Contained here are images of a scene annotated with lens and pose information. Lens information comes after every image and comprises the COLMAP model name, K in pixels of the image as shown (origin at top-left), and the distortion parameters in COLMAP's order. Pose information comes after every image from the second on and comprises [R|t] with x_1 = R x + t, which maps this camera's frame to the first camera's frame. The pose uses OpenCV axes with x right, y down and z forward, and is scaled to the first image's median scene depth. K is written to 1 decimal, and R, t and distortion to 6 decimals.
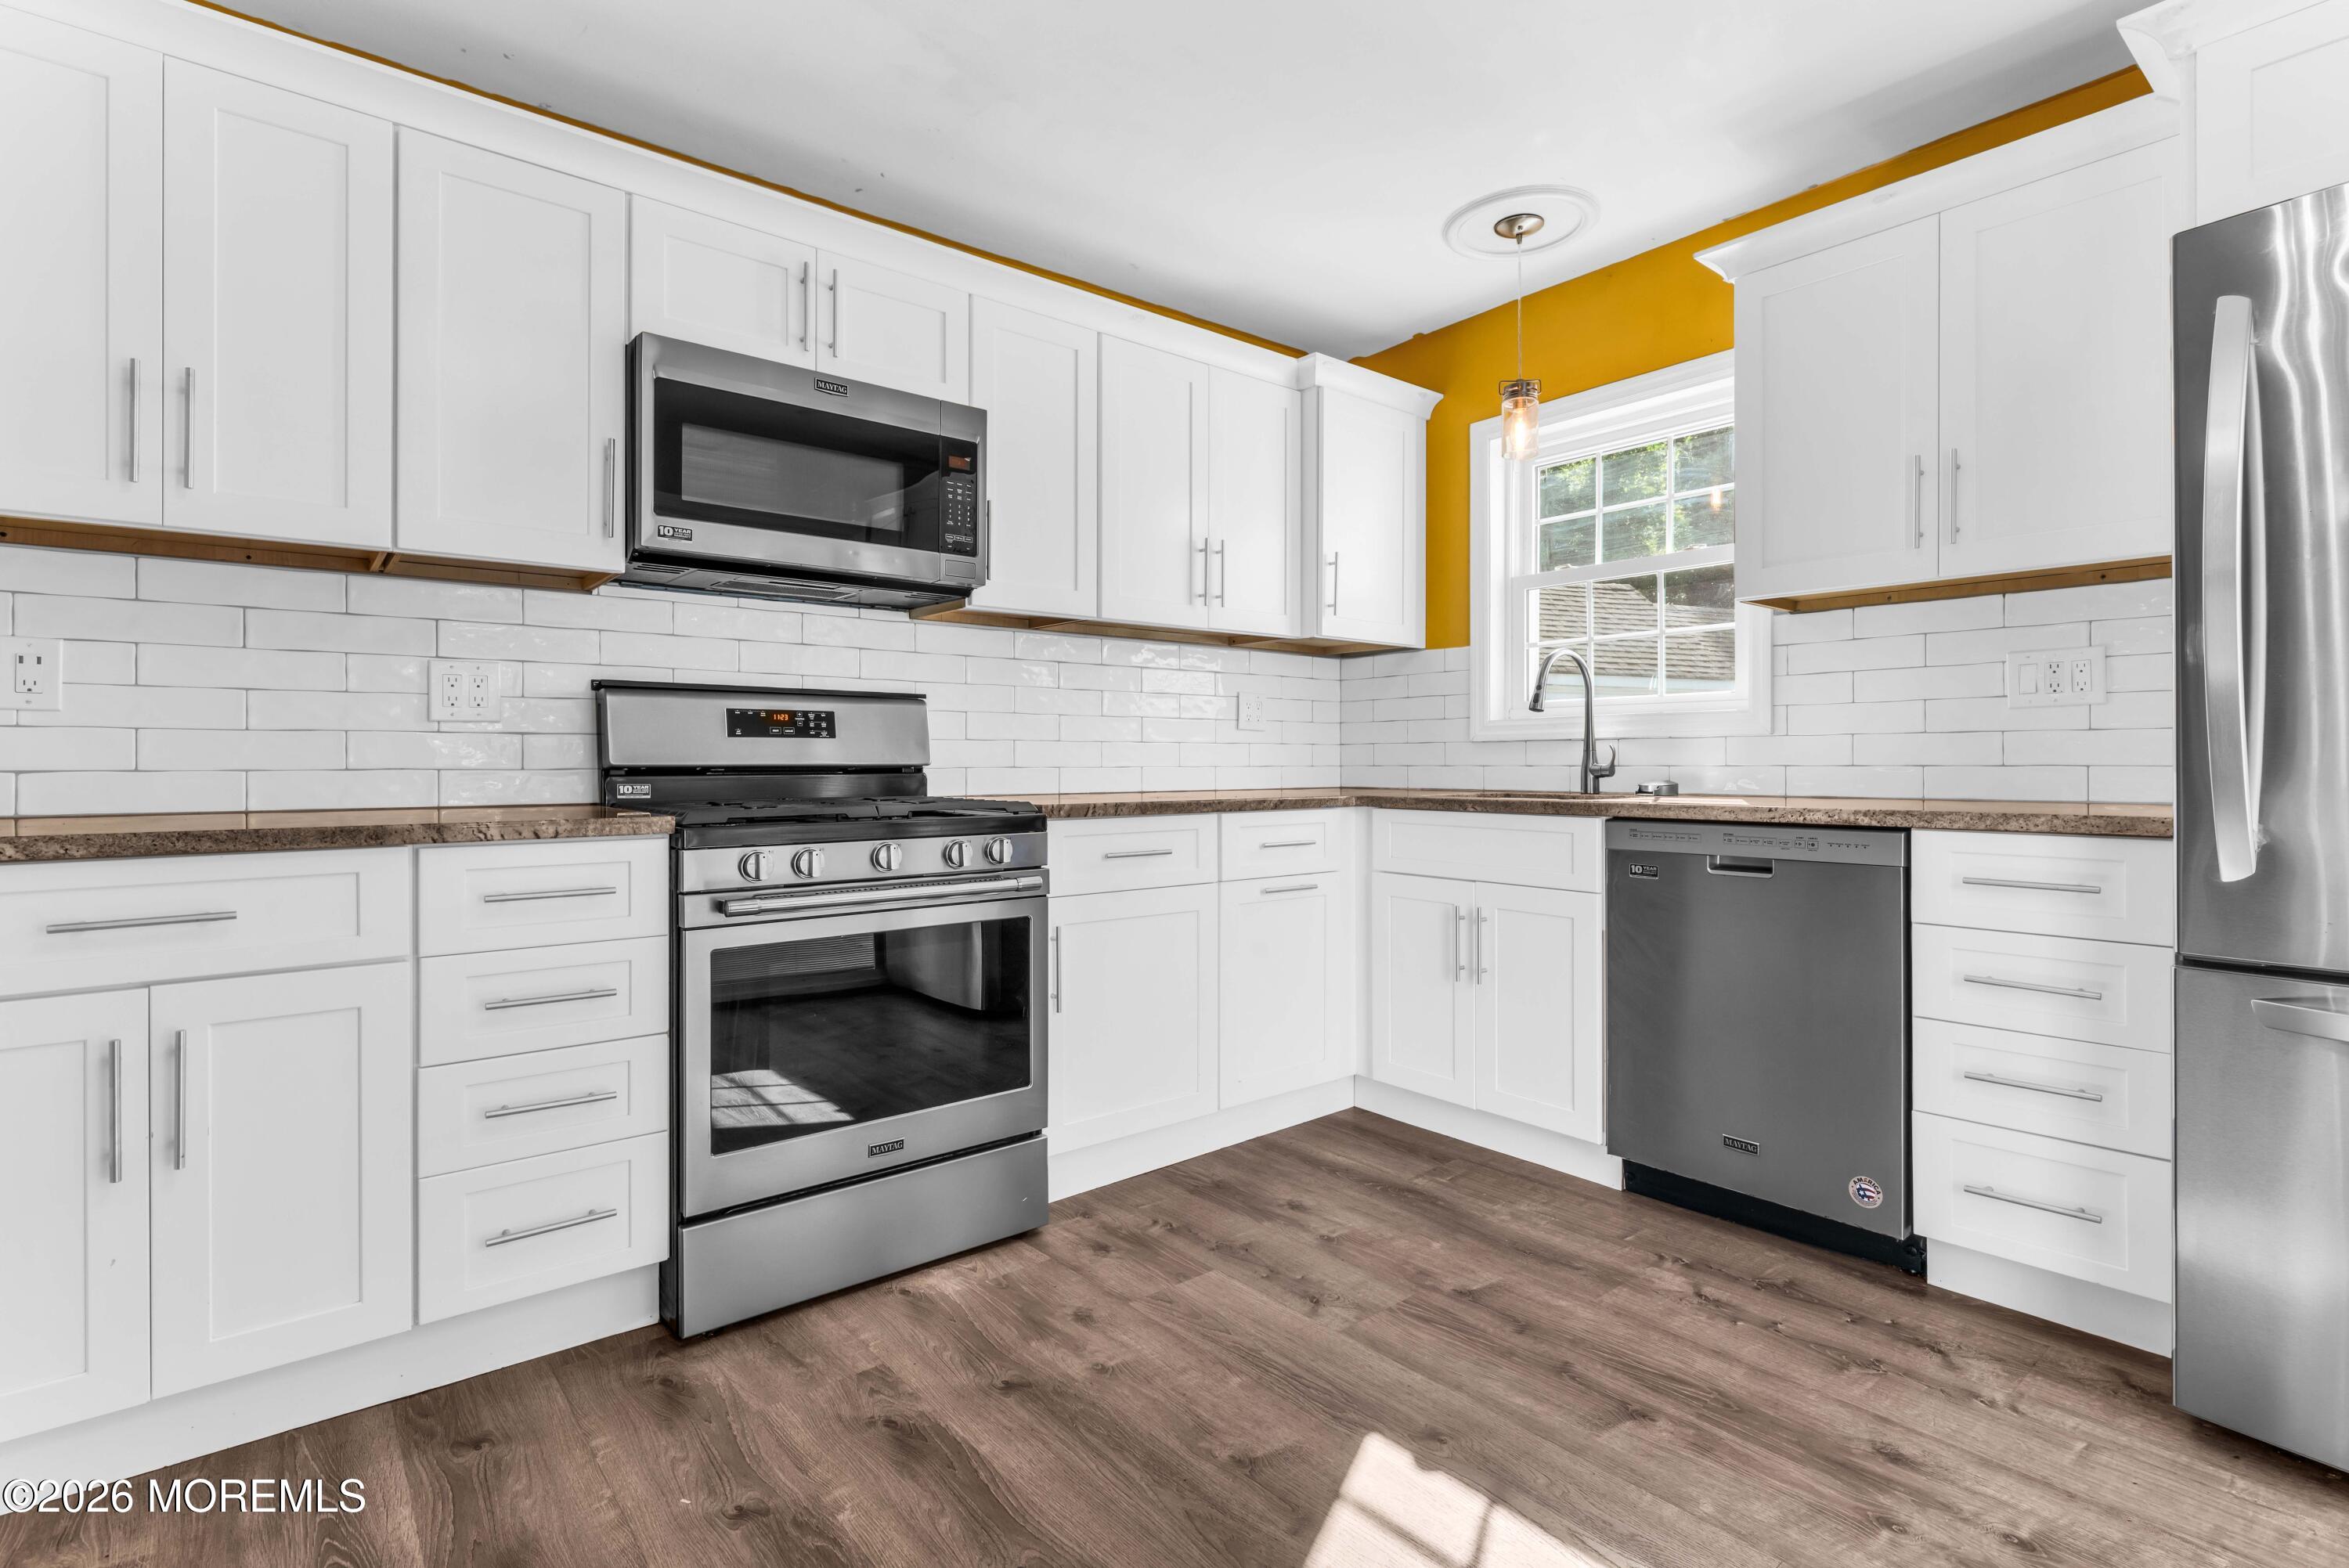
lens RADIAL K [[1120.8, 0, 1172.0], [0, 1120.8, 761.7], [0, 0, 1]] dist [0.000219, -0.000194]
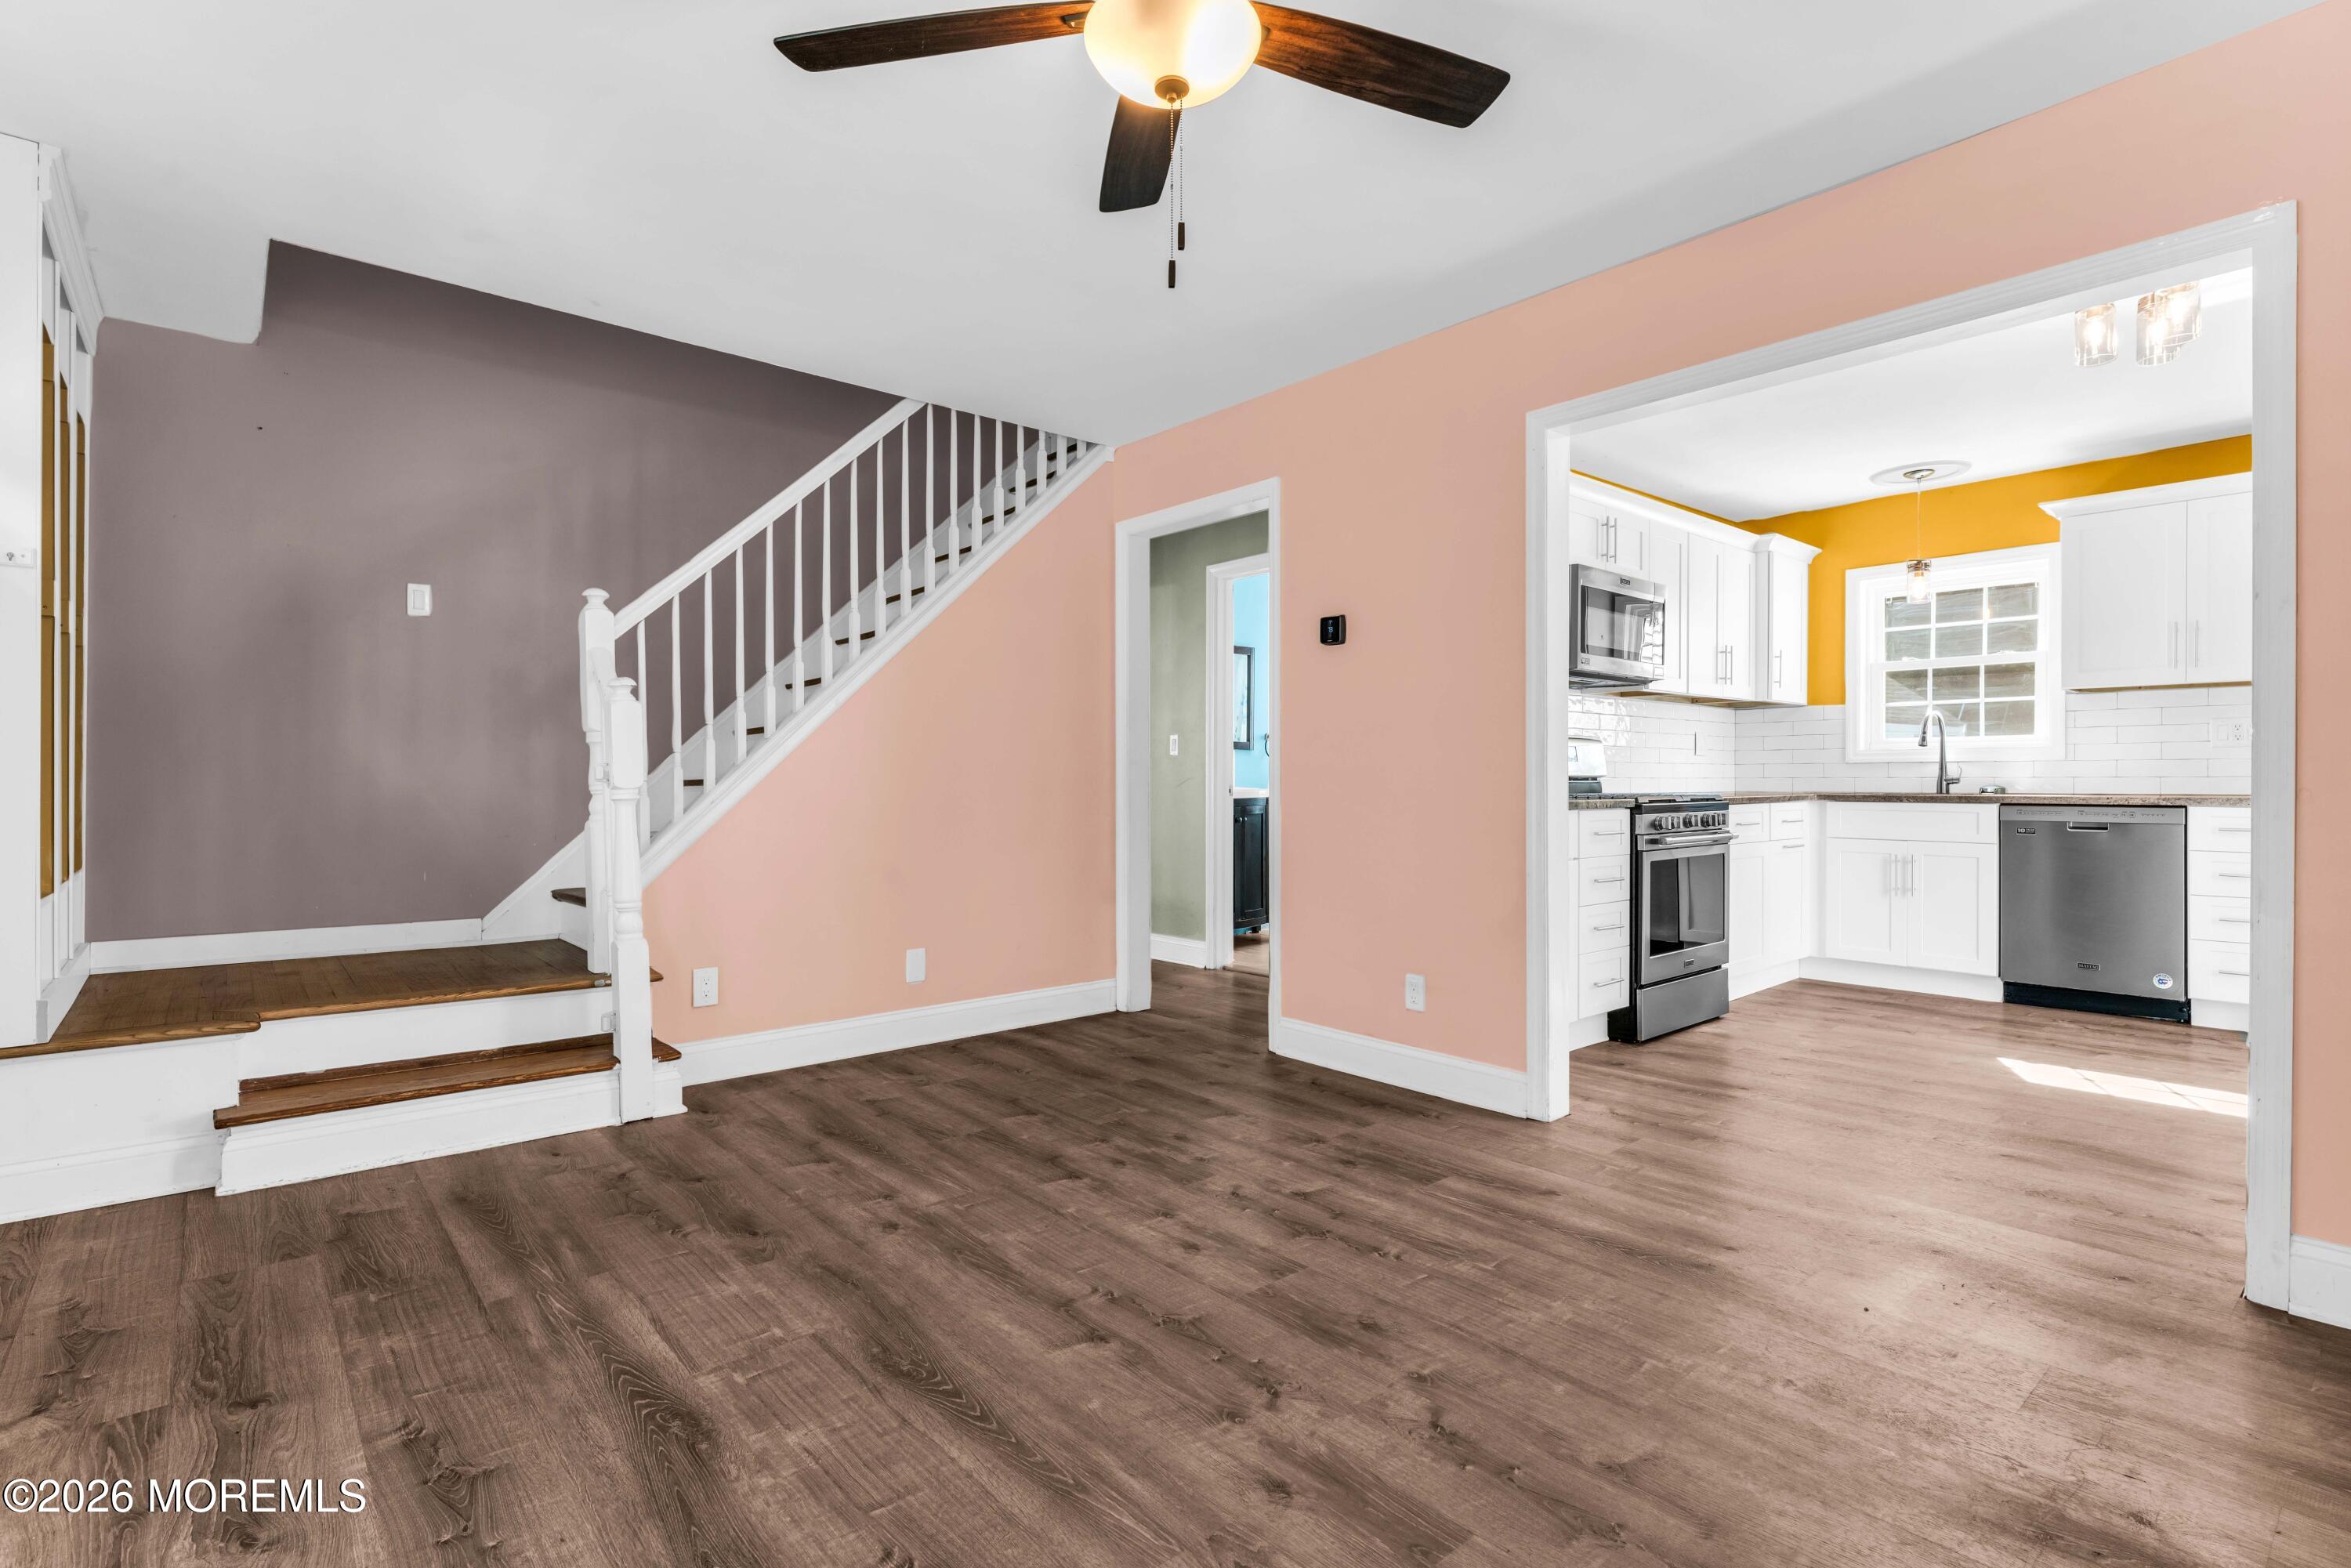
lens RADIAL K [[1111.1, 0, 1173.1], [0, 1111.1, 778.8], [0, 0, 1]] dist [-0.000321, 0.000062]
pose [[0.999758, 0.000988, 0.021959, -1.096564], [-0.001019, 0.999998, 0.001430, 0.006031], [-0.021958, -0.001452, 0.999758, -0.886992]]
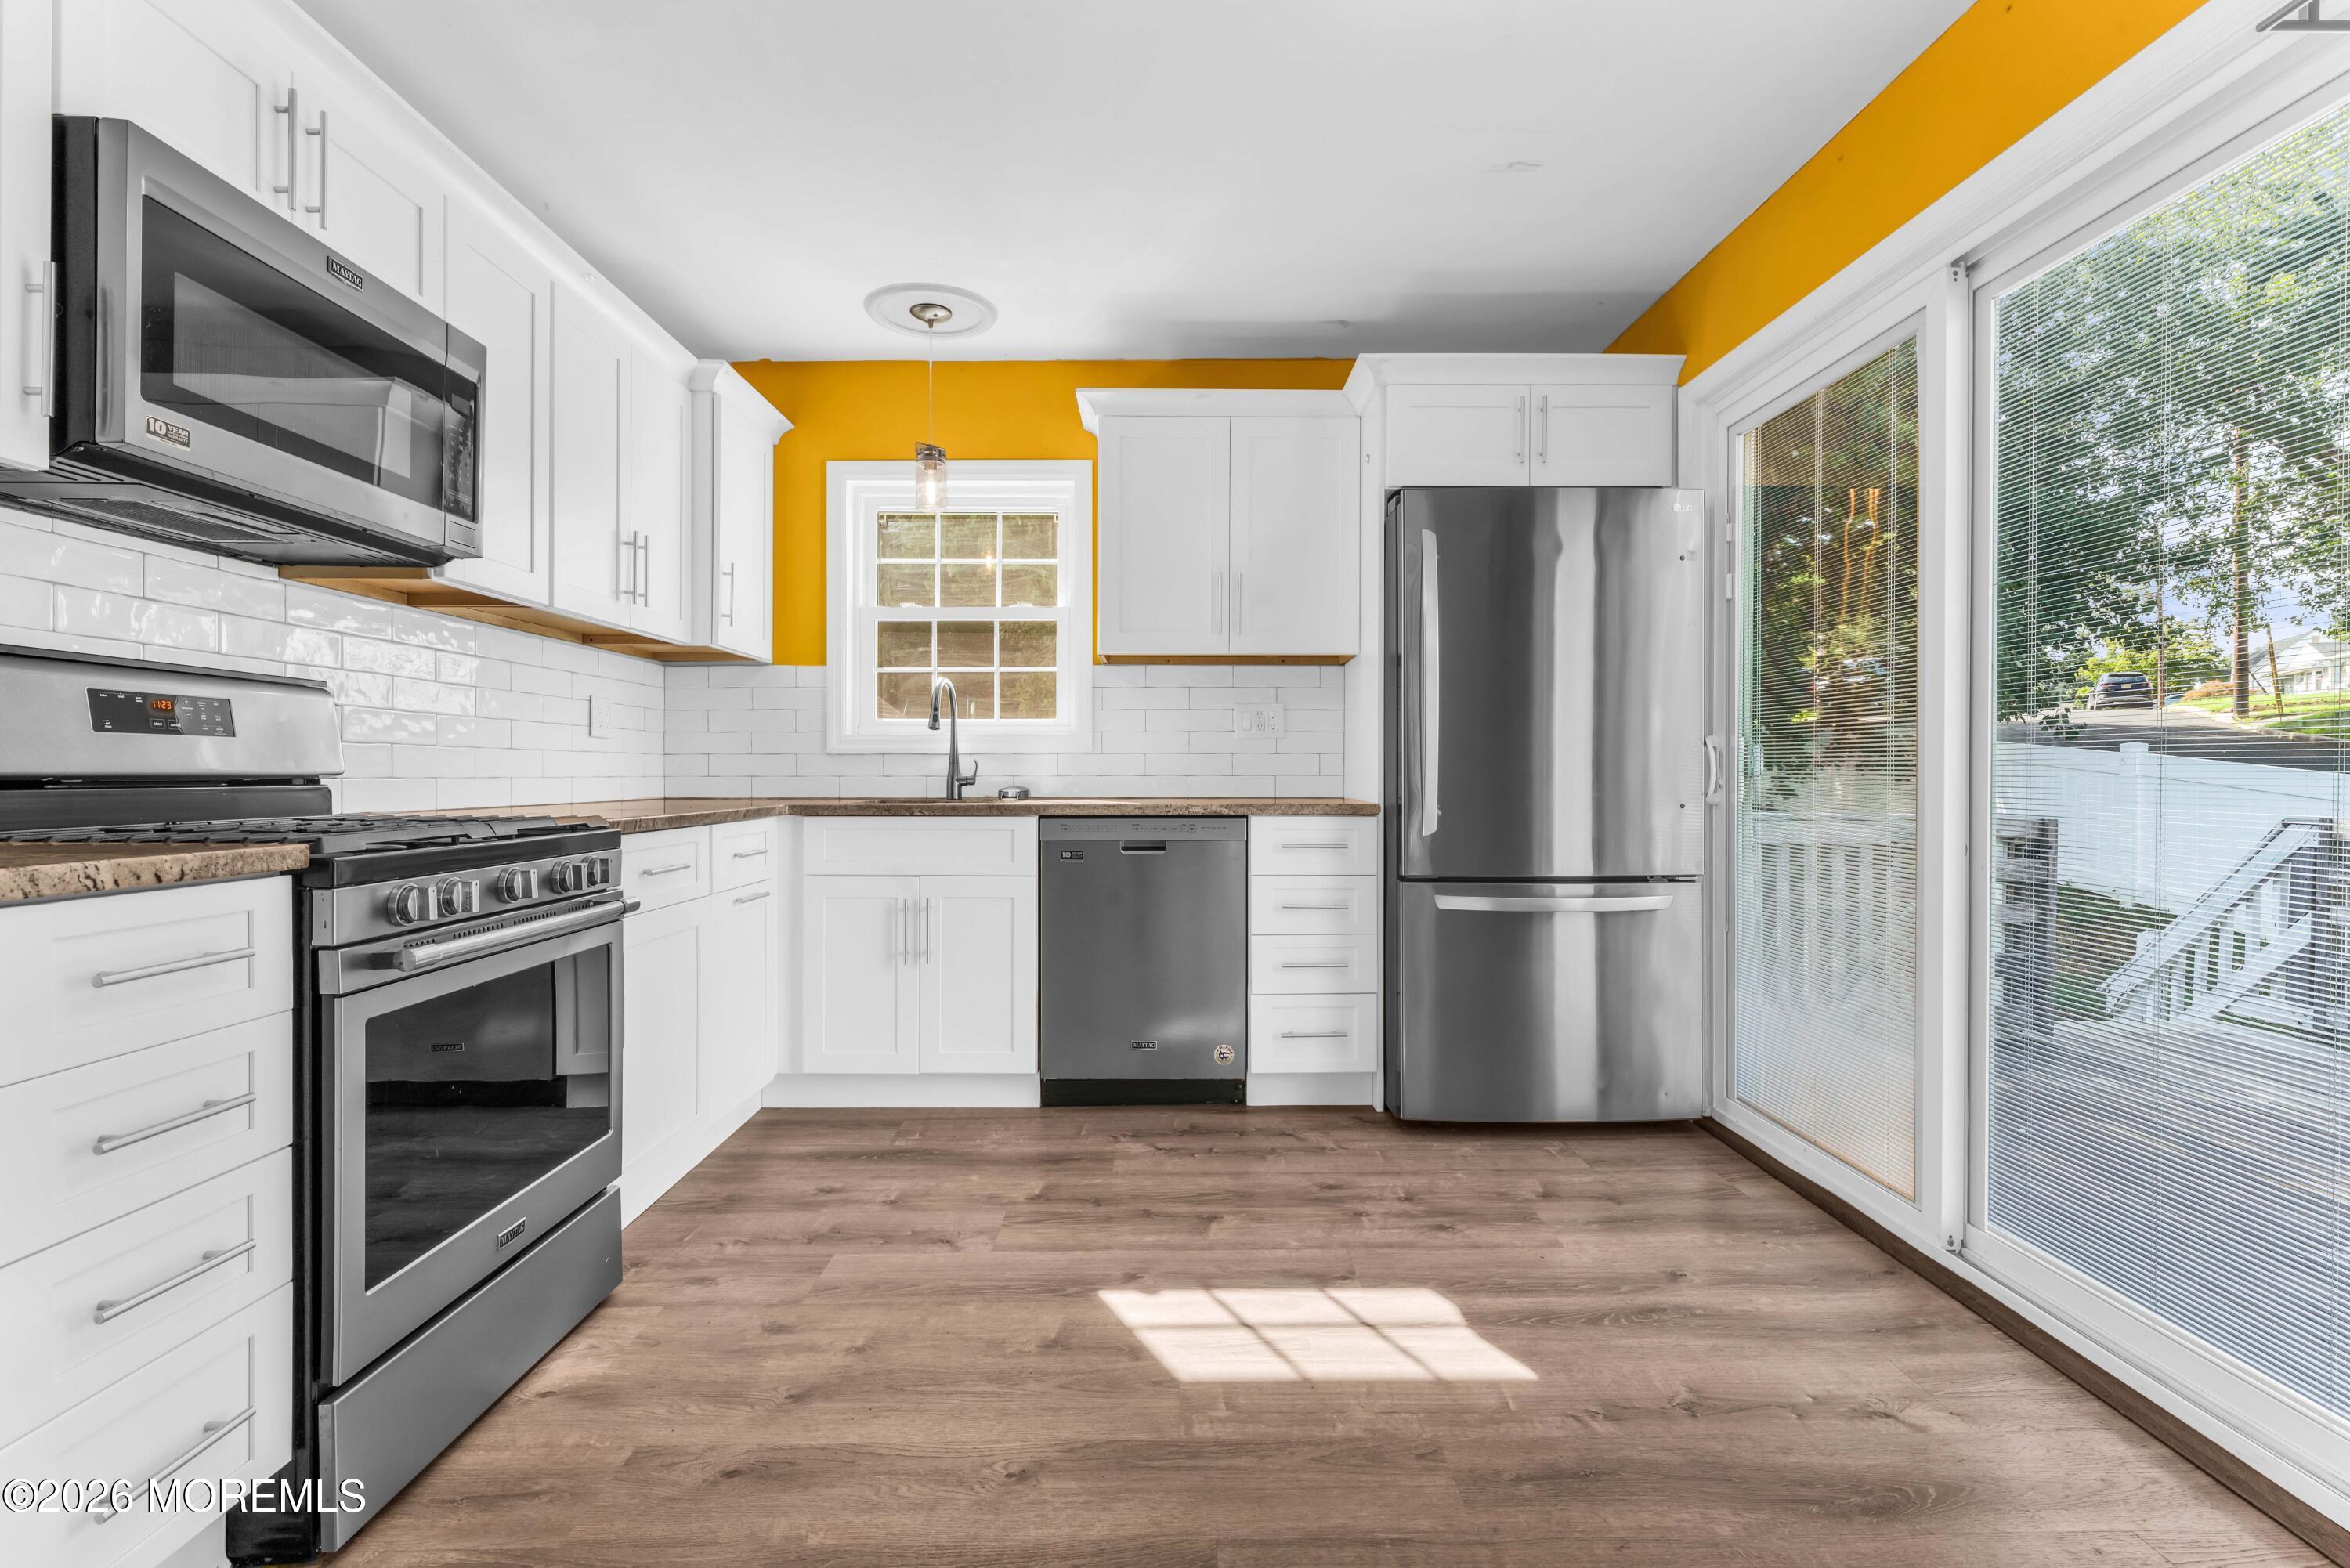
lens RADIAL K [[1110.6, 0, 1172.6], [0, 1110.6, 778.8], [0, 0, 1]] dist [-0.000321, 0.000062]
pose [[0.629397, -0.001699, 0.777082, -0.517595], [-0.002077, 0.999990, 0.003868, 0.002171], [-0.777081, -0.004049, 0.629388, 0.090308]]
